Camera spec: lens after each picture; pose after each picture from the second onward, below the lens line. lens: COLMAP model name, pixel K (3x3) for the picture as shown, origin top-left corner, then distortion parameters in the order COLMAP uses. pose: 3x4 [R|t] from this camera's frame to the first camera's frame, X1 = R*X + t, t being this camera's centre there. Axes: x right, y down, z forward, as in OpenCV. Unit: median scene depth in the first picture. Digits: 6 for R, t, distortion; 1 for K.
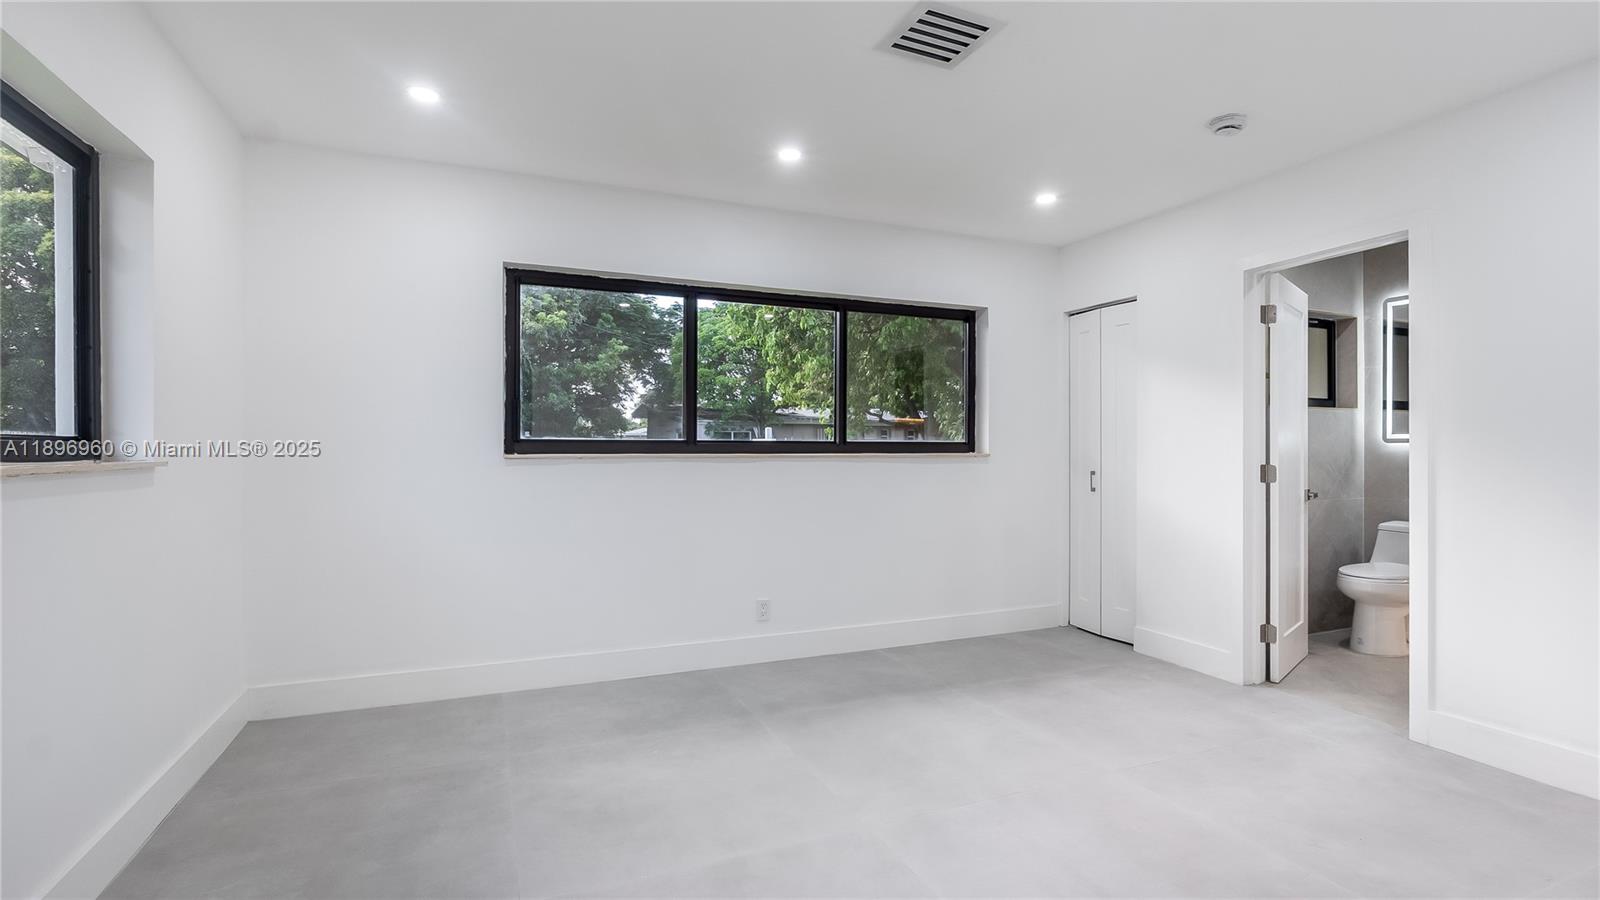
lens RADIAL K [[742.0, 0, 806.6], [0, 742.0, 450.0], [0, 0, 1]] dist [-0.010551, 0.002349]
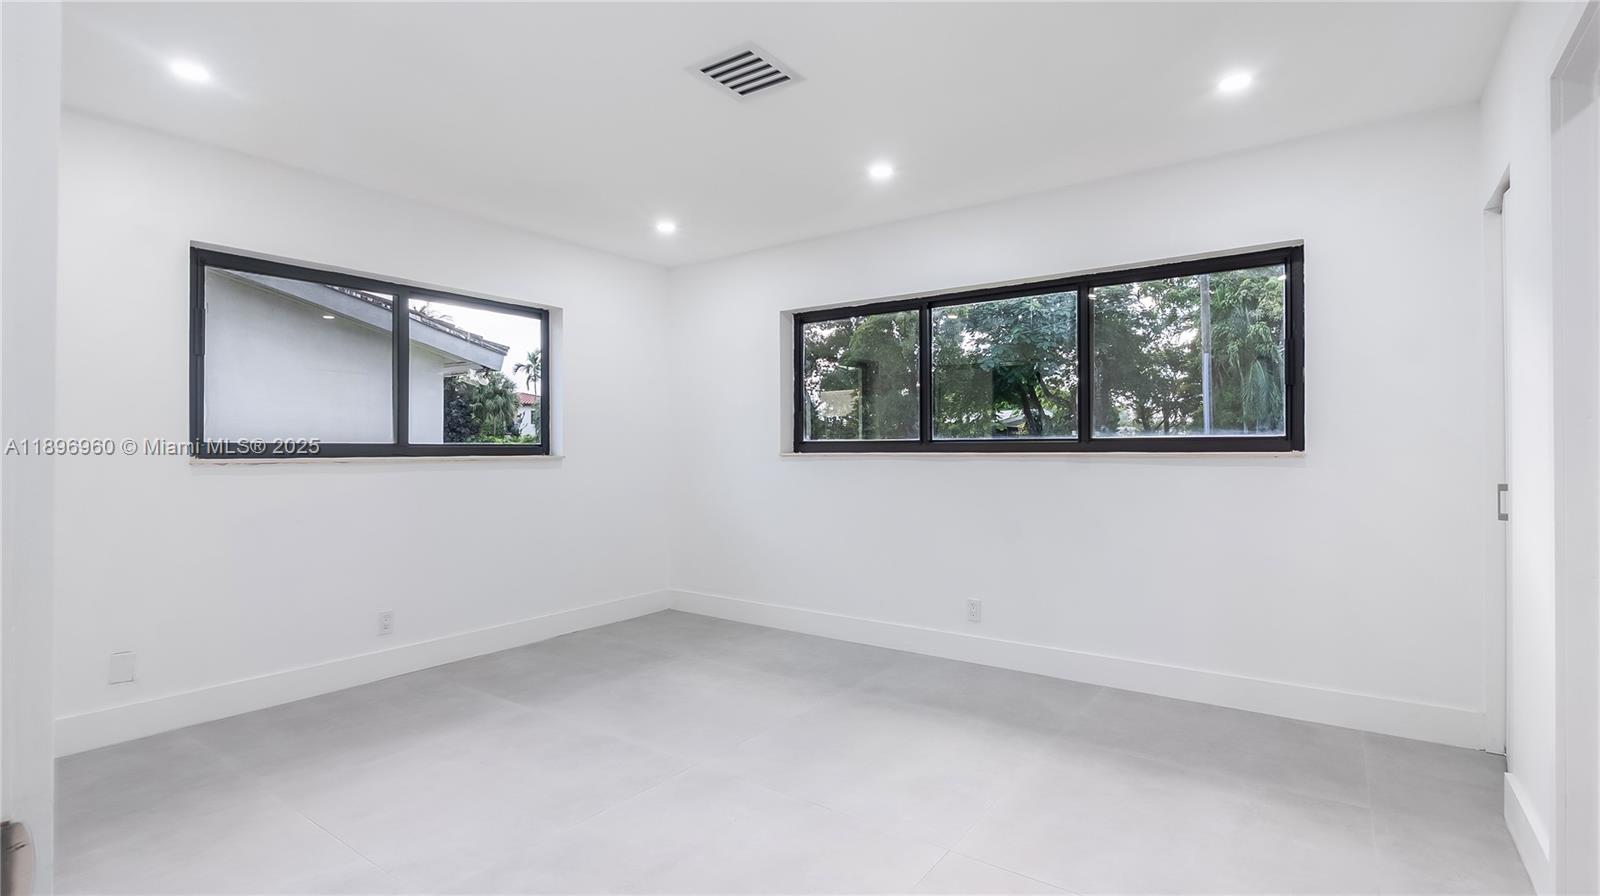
lens RADIAL K [[742.0, 0, 802.4], [0, 742.0, 447.9], [0, 0, 1]] dist [-0.010551, 0.002349]
pose [[0.509549, -0.002892, -0.860437, 0.619911], [0.005145, 0.999987, -0.000314, -0.002402], [0.860426, -0.004267, 0.509557, 0.270349]]
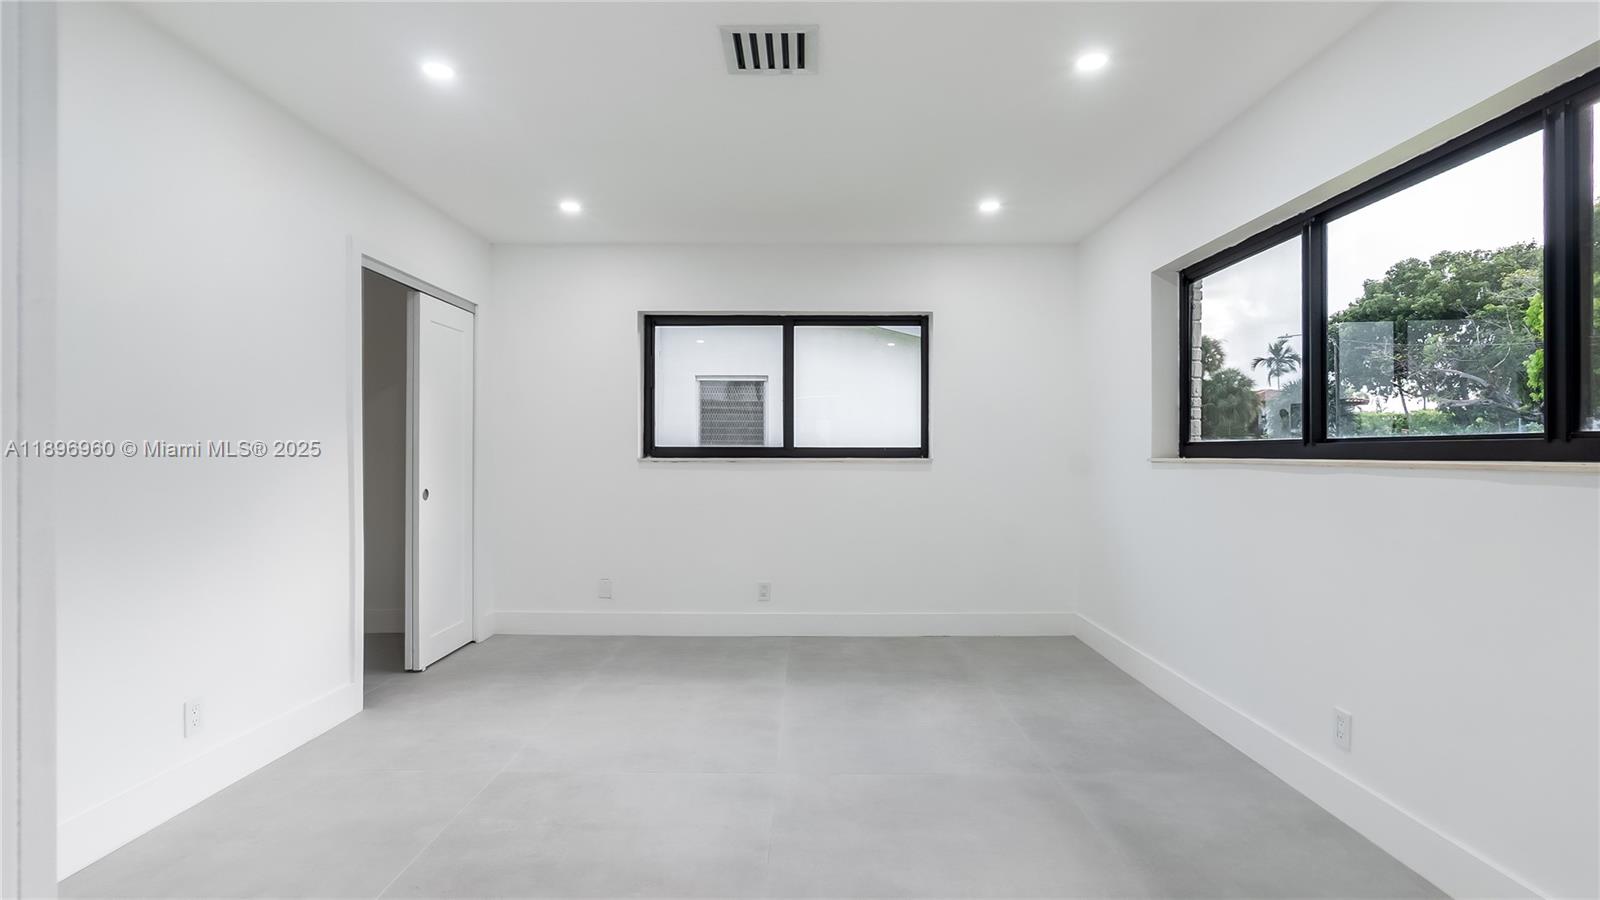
lens RADIAL K [[742.0, 0, 798.1], [0, 742.0, 458.1], [0, 0, 1]] dist [-0.010551, 0.002349]
pose [[-0.409075, 0.006102, -0.912480, 0.587252], [0.001292, 0.999981, 0.006108, -0.000899], [0.912500, 0.001320, -0.409075, 0.771095]]
